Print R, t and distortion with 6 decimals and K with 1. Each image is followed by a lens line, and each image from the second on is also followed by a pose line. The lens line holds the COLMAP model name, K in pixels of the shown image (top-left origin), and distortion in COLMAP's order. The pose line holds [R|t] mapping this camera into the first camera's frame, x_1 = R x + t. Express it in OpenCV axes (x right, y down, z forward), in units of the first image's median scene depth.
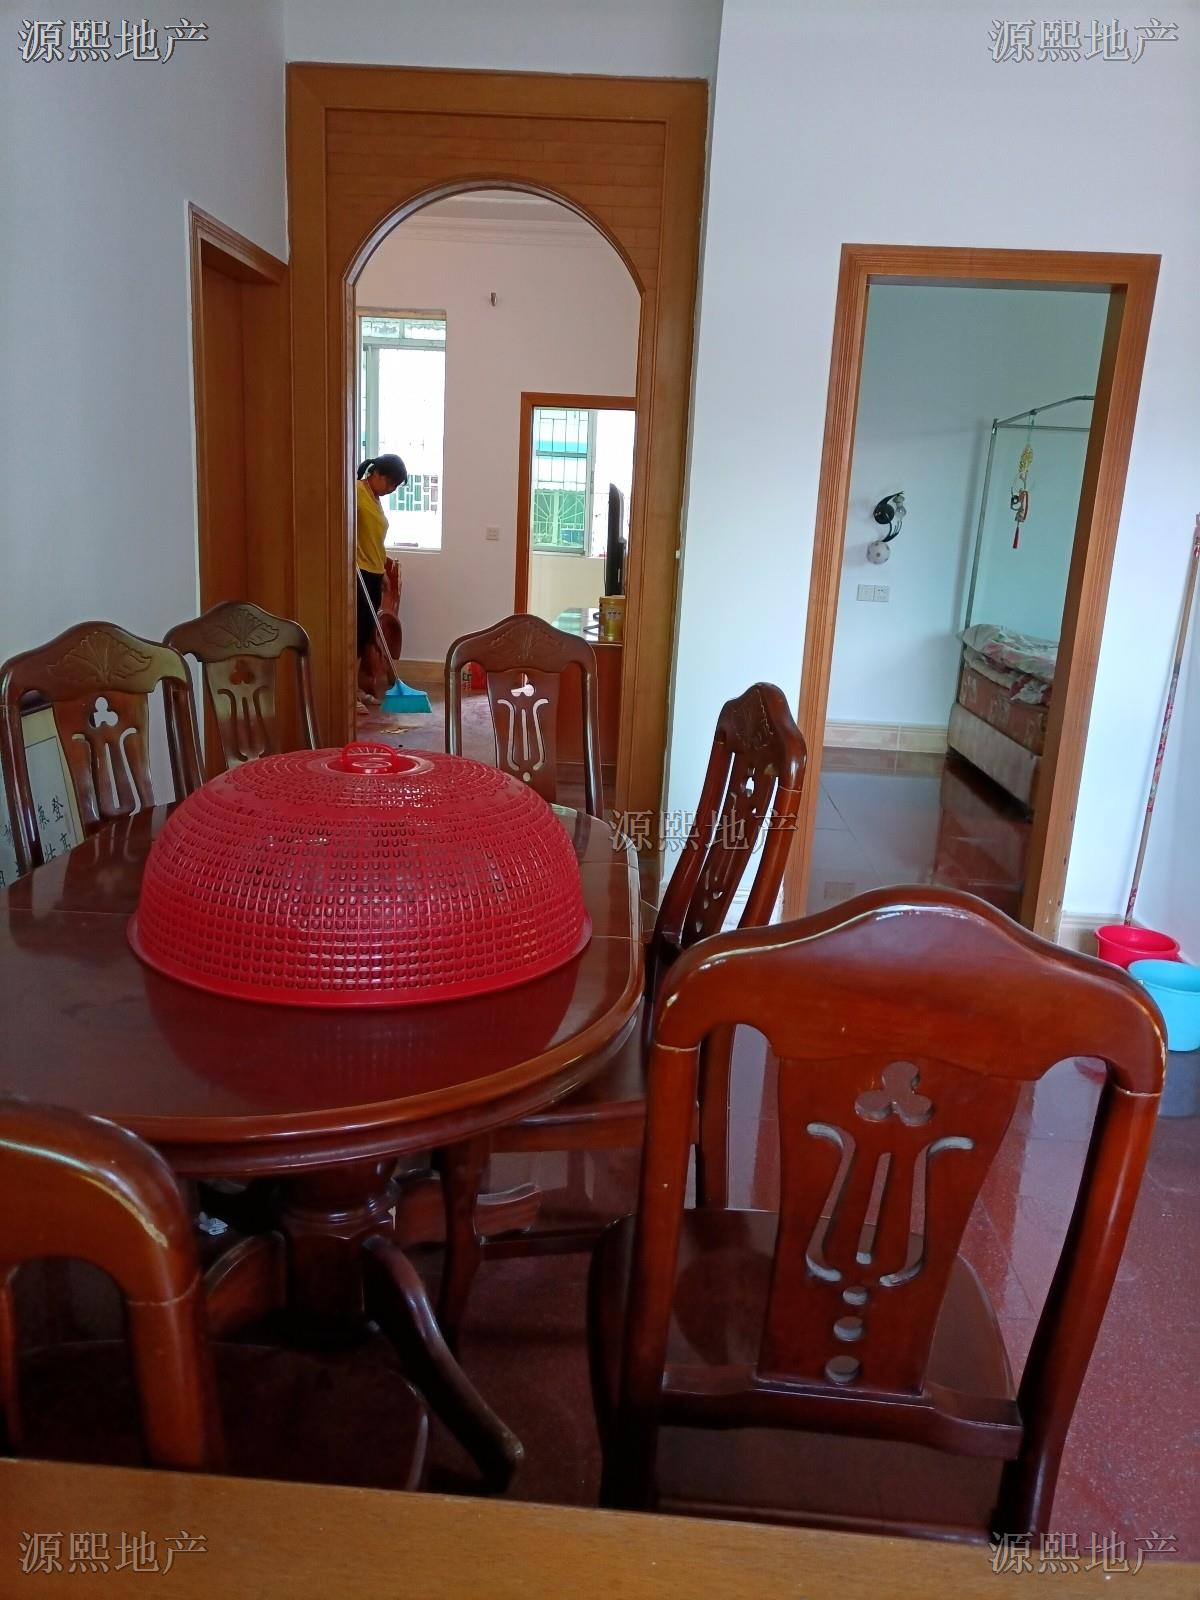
lens RADIAL K [[1175.1, 0, 597.8], [0, 1175.1, 796.9], [0, 0, 1]] dist [0.041976, -0.042940]
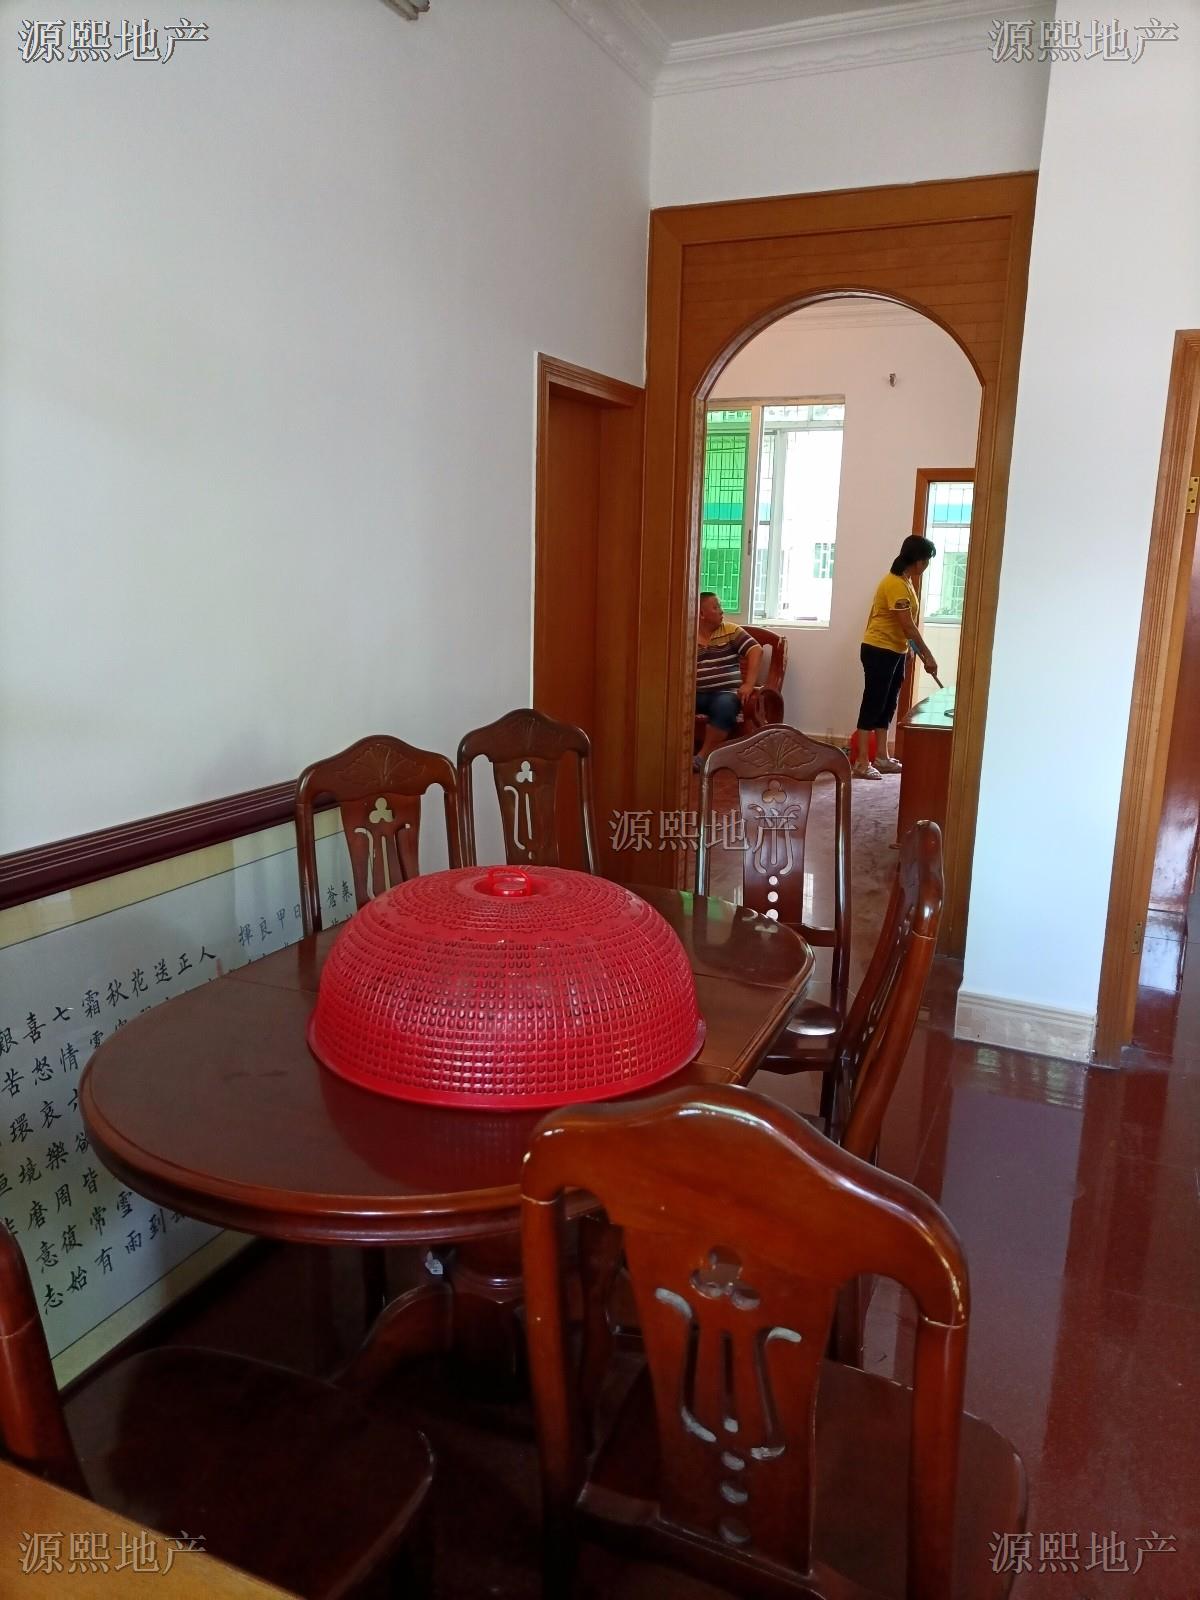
lens RADIAL K [[1175.1, 0, 597.8], [0, 1175.1, 796.9], [0, 0, 1]] dist [0.041976, -0.042940]
pose [[0.932961, 0.045831, -0.357048, 0.133491], [-0.063052, 0.997334, -0.036737, -0.035798], [0.354413, 0.056787, 0.933363, -0.018407]]
